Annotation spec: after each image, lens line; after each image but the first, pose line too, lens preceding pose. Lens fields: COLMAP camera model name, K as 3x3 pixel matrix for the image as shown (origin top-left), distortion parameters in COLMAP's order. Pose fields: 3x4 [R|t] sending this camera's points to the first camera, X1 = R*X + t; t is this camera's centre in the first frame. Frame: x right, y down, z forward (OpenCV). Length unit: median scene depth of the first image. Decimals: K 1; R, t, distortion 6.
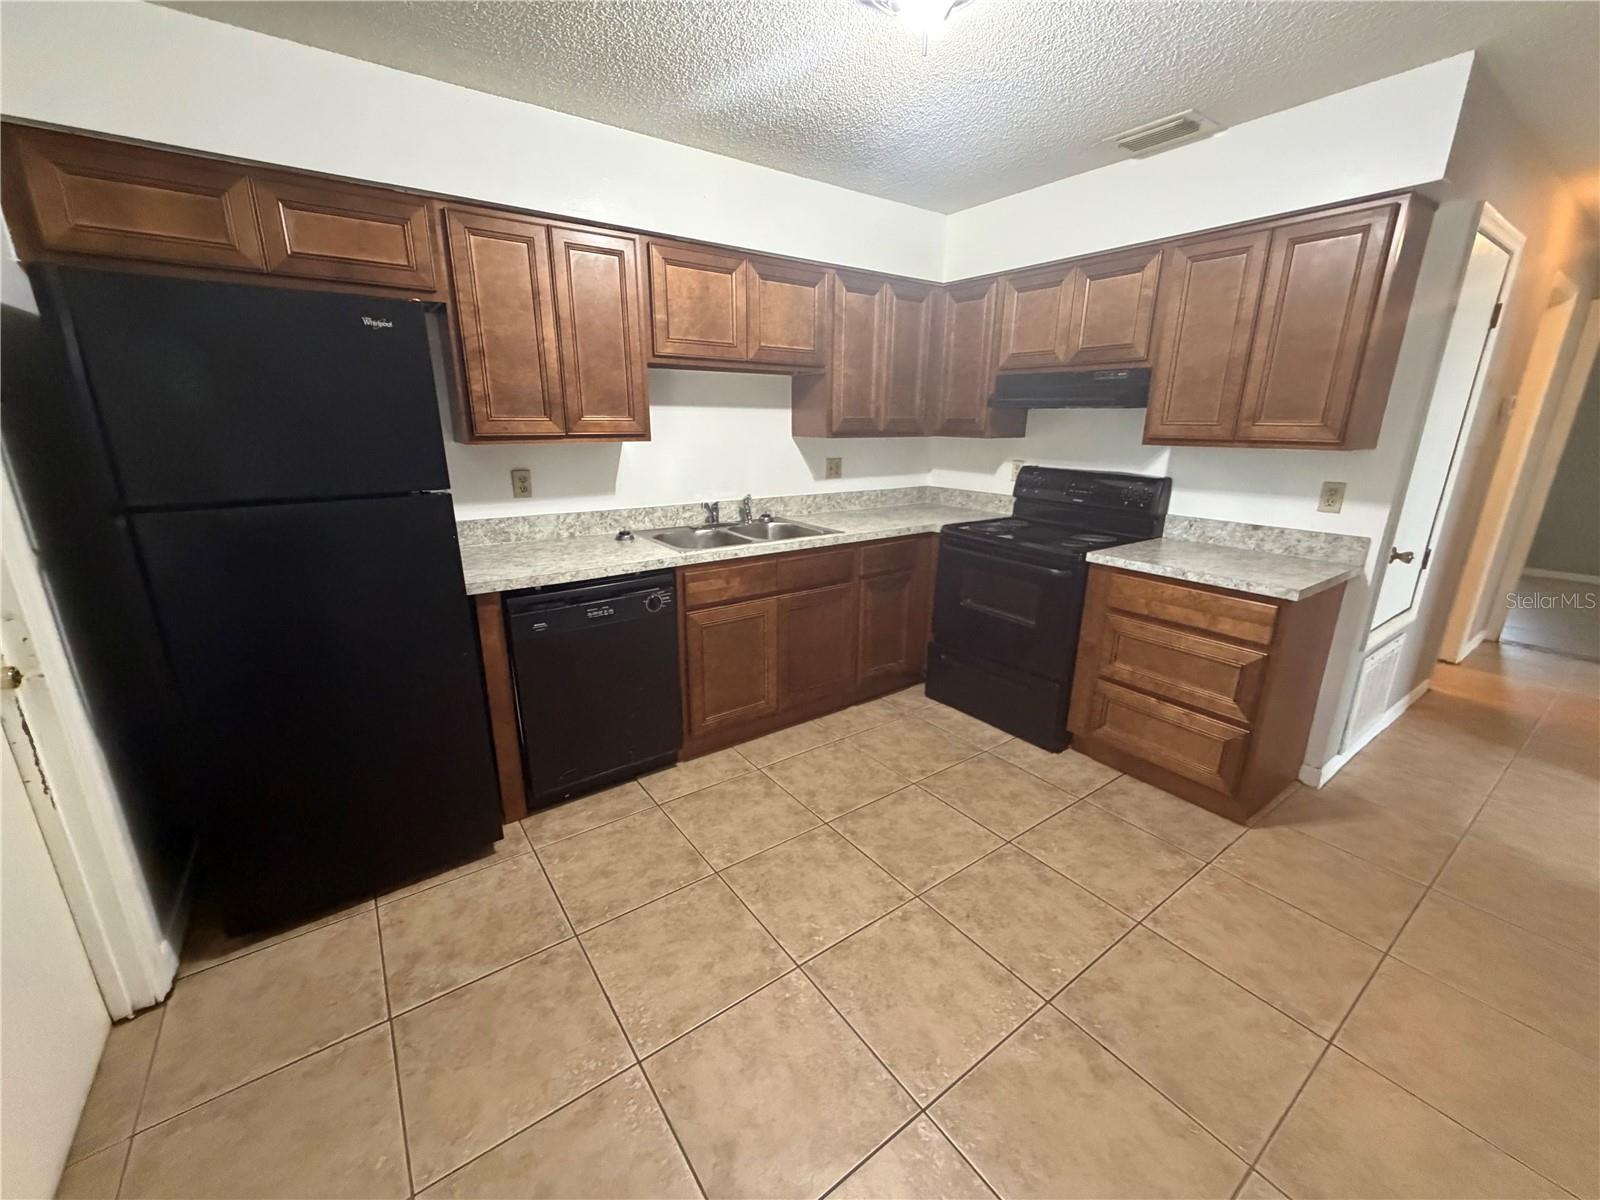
lens RADIAL K [[637.8, 0, 796.2], [0, 637.8, 597.4], [0, 0, 1]] dist [0.001664, -0.000002]
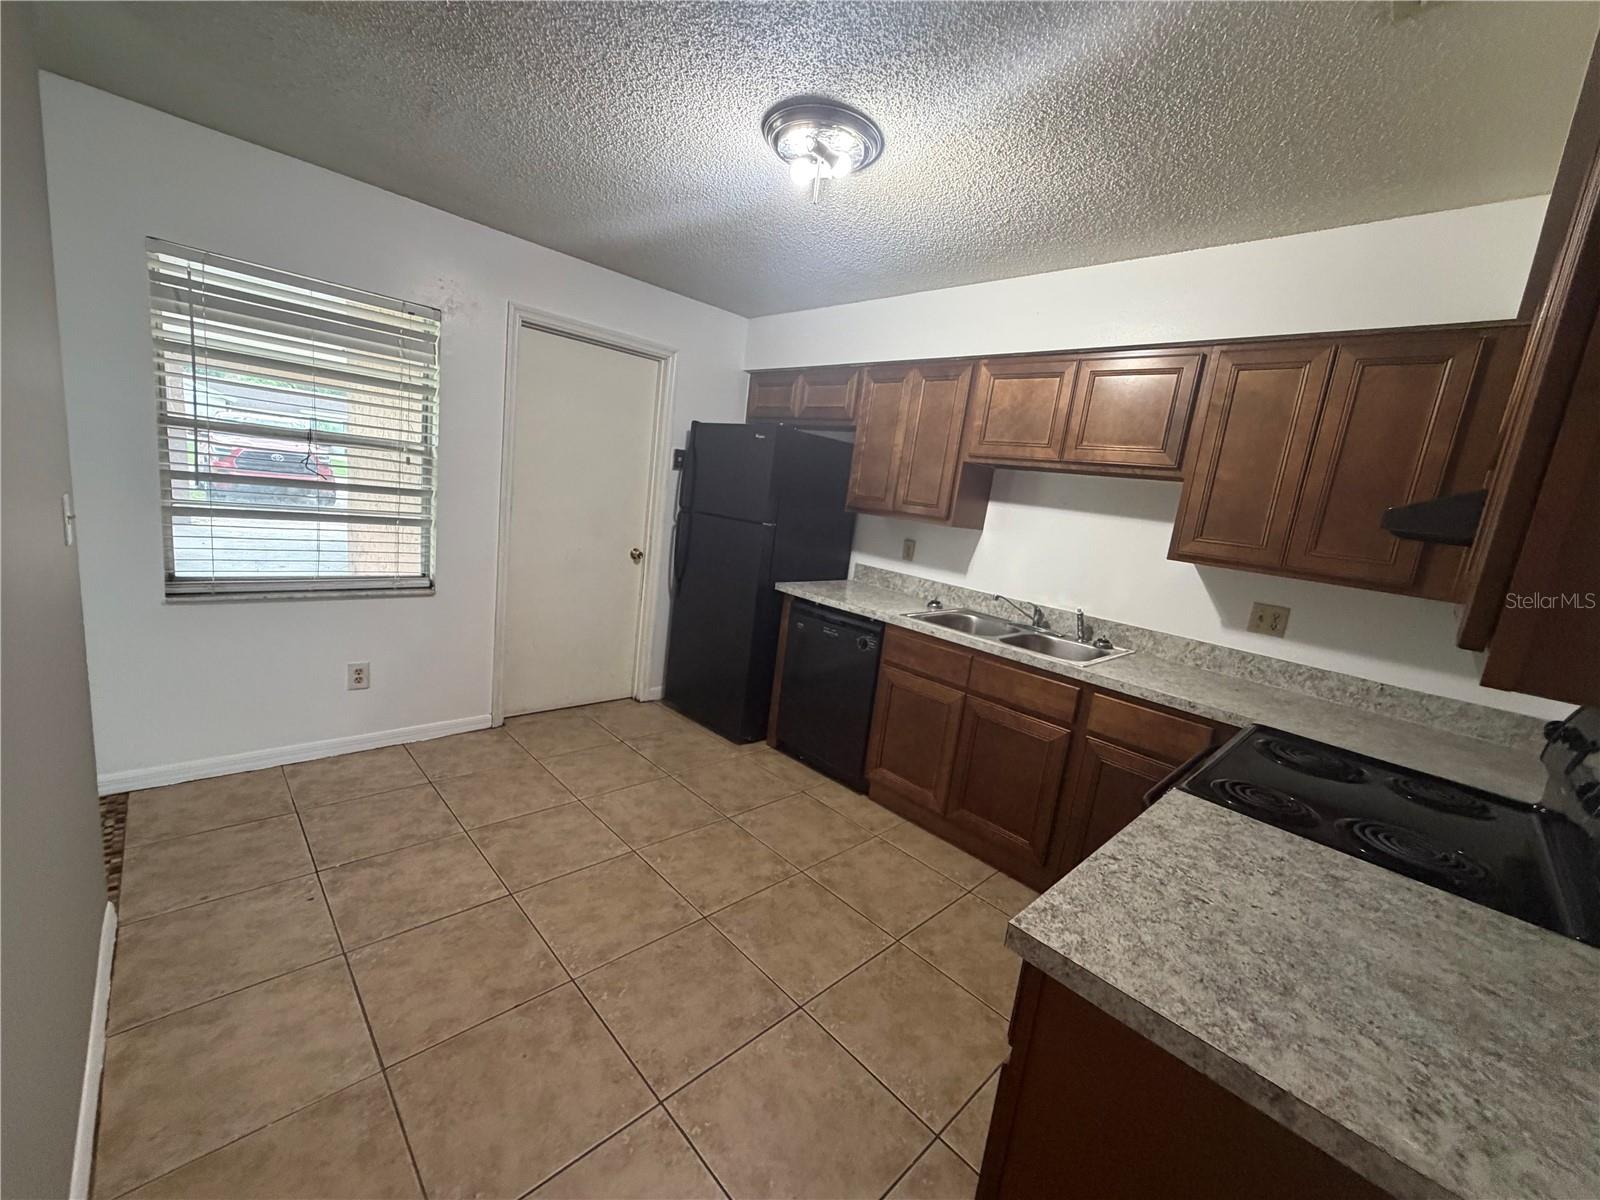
lens RADIAL K [[637.8, 0, 796.2], [0, 637.8, 597.4], [0, 0, 1]] dist [0.001664, -0.000002]
pose [[0.144444, 0.180477, -0.972915, 0.961486], [-0.382103, 0.917135, 0.113401, -0.166897], [0.912761, 0.355374, 0.201436, 0.613711]]
